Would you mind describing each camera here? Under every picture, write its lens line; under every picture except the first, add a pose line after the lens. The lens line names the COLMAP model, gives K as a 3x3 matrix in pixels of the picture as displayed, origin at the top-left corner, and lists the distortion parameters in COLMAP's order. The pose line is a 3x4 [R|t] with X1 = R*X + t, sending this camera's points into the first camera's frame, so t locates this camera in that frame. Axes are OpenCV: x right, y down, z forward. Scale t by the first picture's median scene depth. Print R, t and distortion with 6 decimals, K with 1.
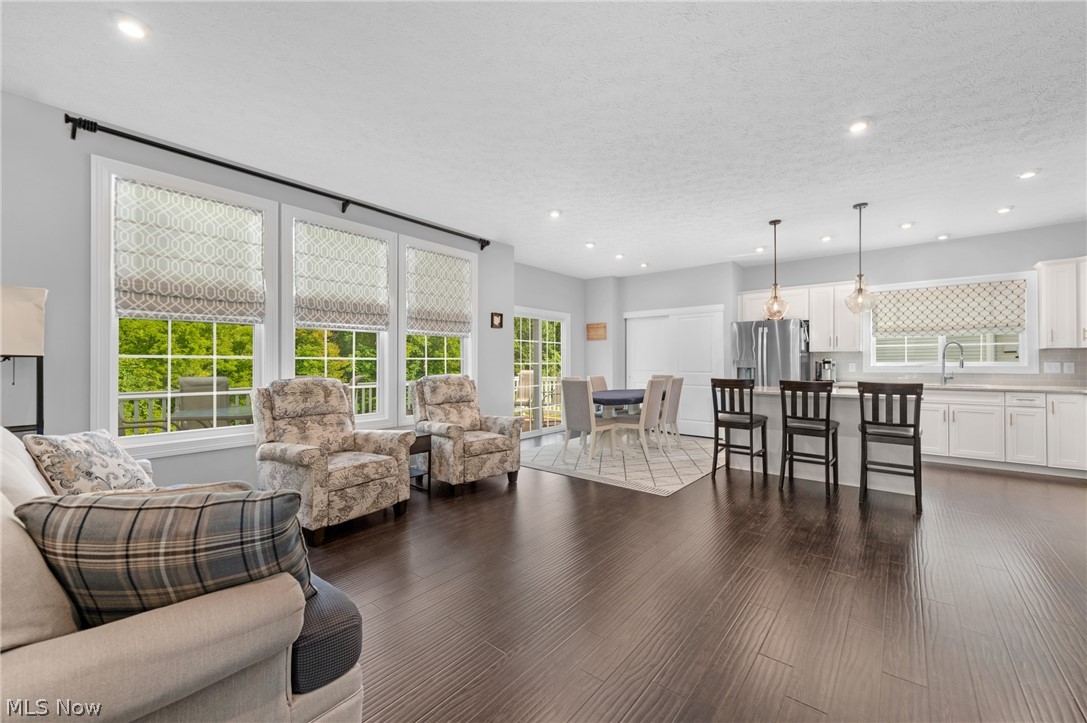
lens RADIAL K [[428.9, 0, 550.0], [0, 428.9, 360.3], [0, 0, 1]] dist [0.005616, -0.002992]
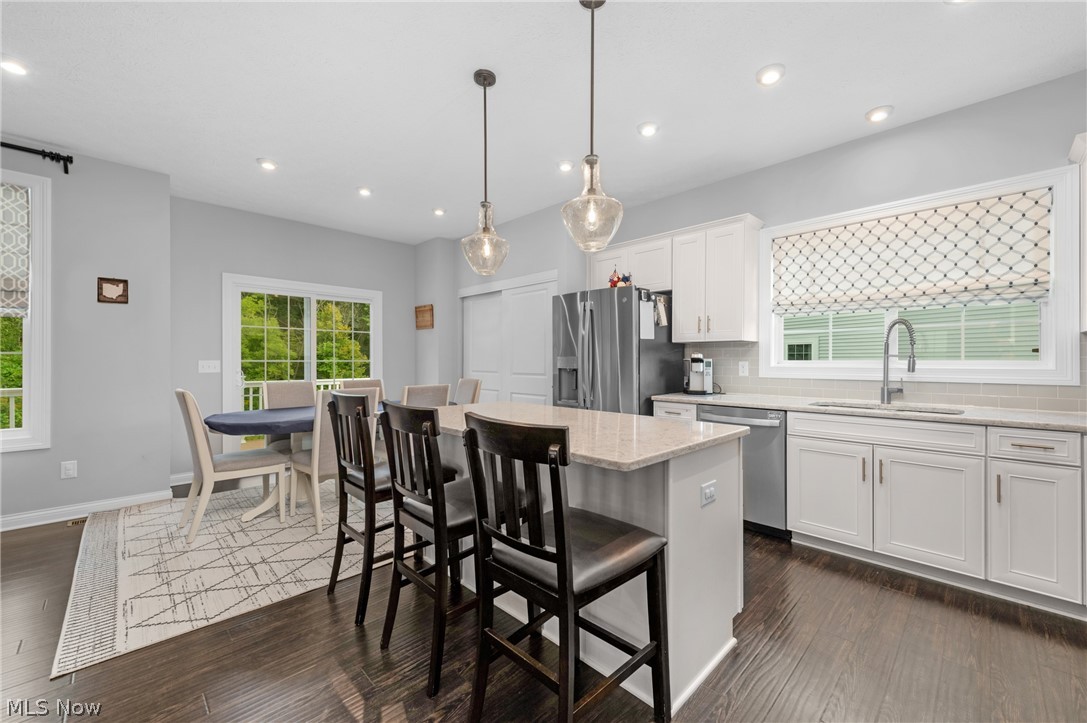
lens RADIAL K [[428.9, 0, 551.1], [0, 428.9, 363.3], [0, 0, 1]] dist [0.005616, -0.002992]
pose [[0.995761, 0.003253, -0.091922, 0.551303], [-0.002090, 0.999917, 0.012737, 0.002150], [0.091956, -0.012490, 0.995685, 0.436173]]
